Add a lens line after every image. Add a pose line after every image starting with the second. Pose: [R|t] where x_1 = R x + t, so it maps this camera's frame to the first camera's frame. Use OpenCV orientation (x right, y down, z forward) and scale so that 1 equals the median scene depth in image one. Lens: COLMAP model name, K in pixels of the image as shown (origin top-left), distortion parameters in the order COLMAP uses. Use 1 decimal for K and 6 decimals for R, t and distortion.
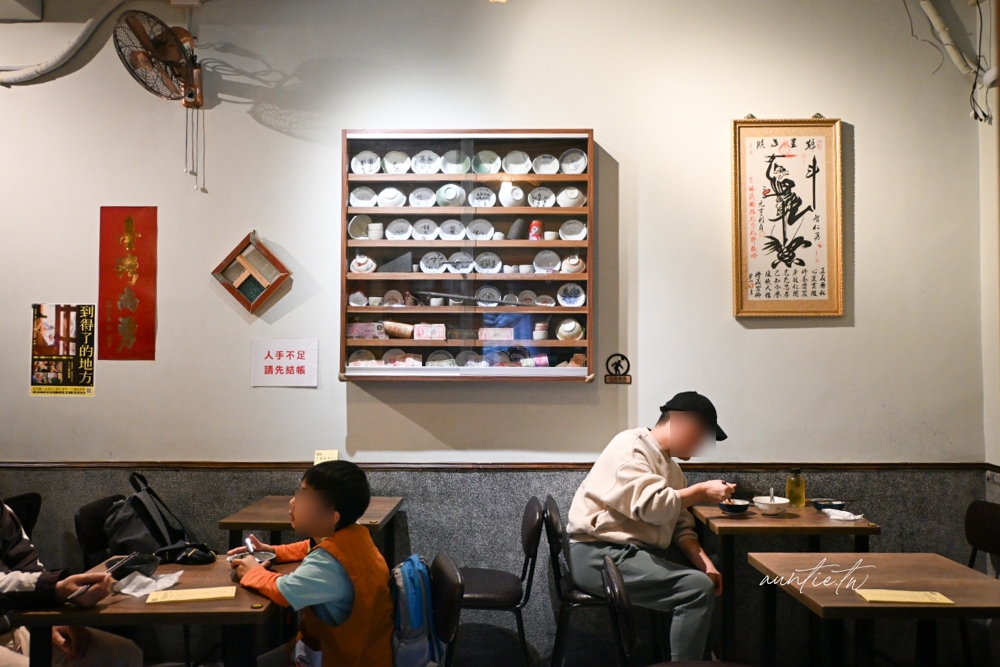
lens RADIAL K [[861.1, 0, 504.1], [0, 861.1, 286.4], [0, 0, 1]] dist [-0.005525, -0.002624]
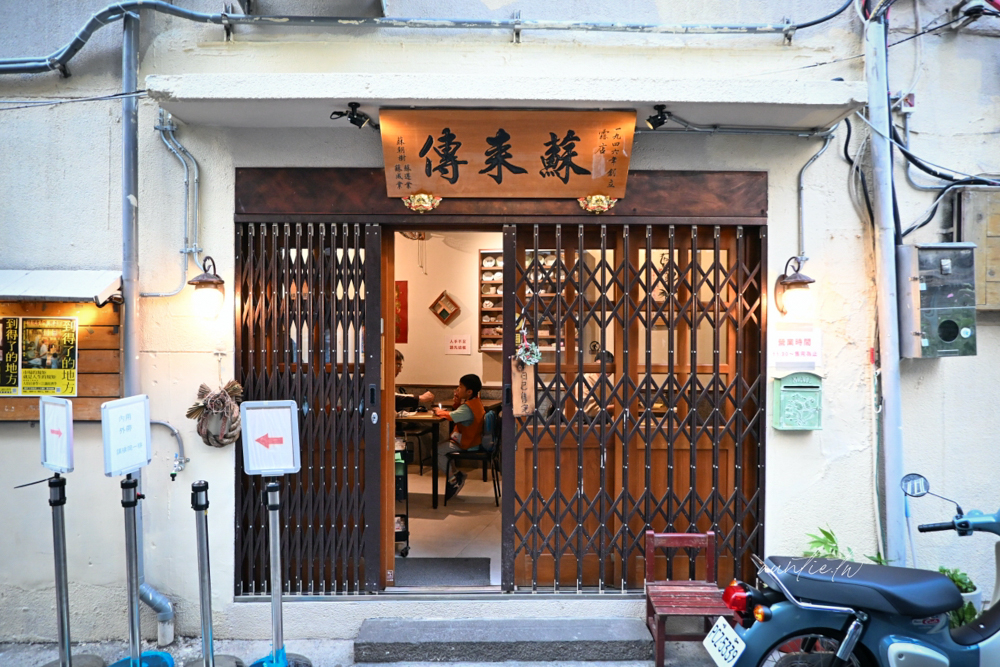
lens RADIAL K [[706.2, 0, 500.8], [0, 706.2, 331.3], [0, 0, 1]] dist [-0.008440, -0.003448]
pose [[0.971517, 0.000392, -0.236968, 0.341626], [0.008546, 0.999290, 0.036687, -0.021753], [0.236815, -0.037667, 0.970824, -0.921437]]
